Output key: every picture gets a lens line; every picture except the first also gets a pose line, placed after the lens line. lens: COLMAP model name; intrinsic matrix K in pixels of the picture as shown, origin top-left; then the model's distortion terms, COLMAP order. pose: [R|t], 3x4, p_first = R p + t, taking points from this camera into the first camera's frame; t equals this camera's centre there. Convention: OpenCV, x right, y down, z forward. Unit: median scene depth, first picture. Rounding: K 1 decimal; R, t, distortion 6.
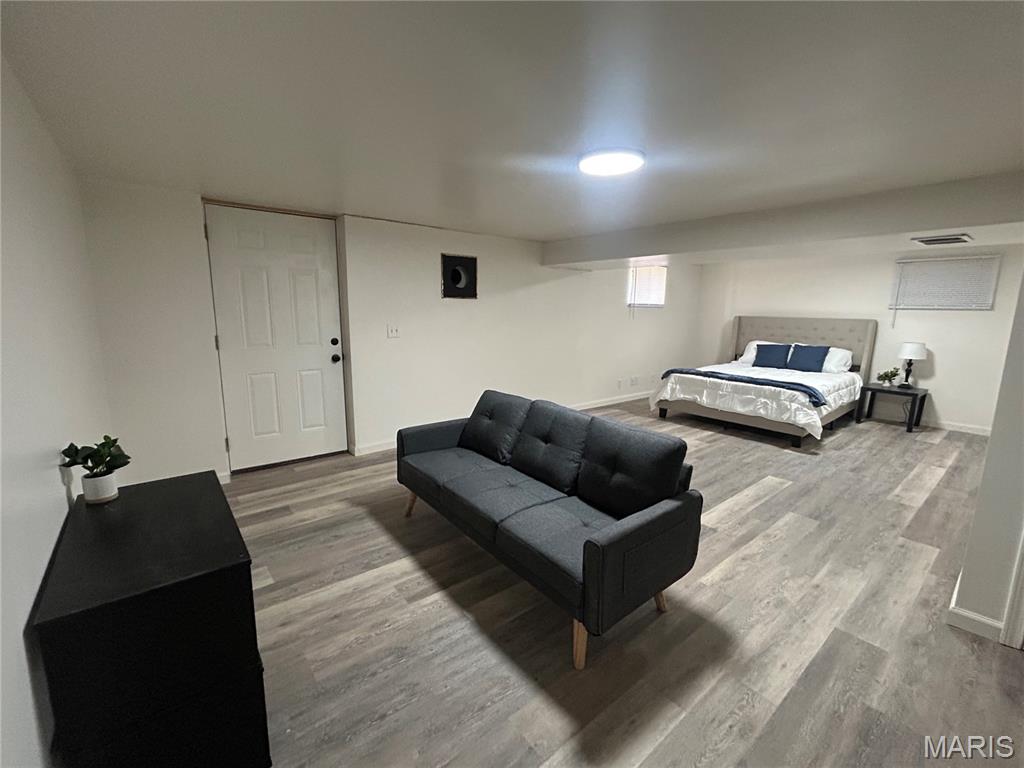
lens RADIAL K [[435.1, 0, 512.0], [0, 435.1, 384.0], [0, 0, 1]] dist [-0.000408, 0.000461]
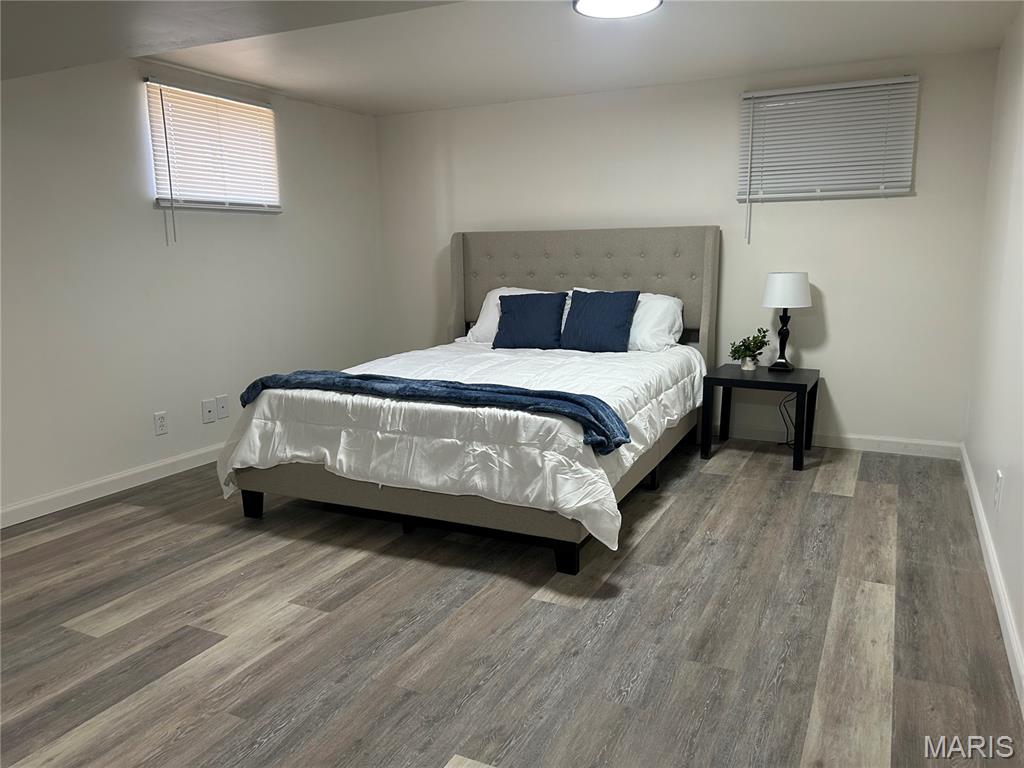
lens RADIAL K [[775.8, 0, 512.0], [0, 775.8, 384.0], [0, 0, 1]] dist [0.029017, -0.009904]
pose [[0.908696, -0.098799, 0.405599, 0.311957], [0.098972, 0.994877, 0.020605, -0.022786], [-0.405557, 0.021419, 0.913819, 0.366139]]
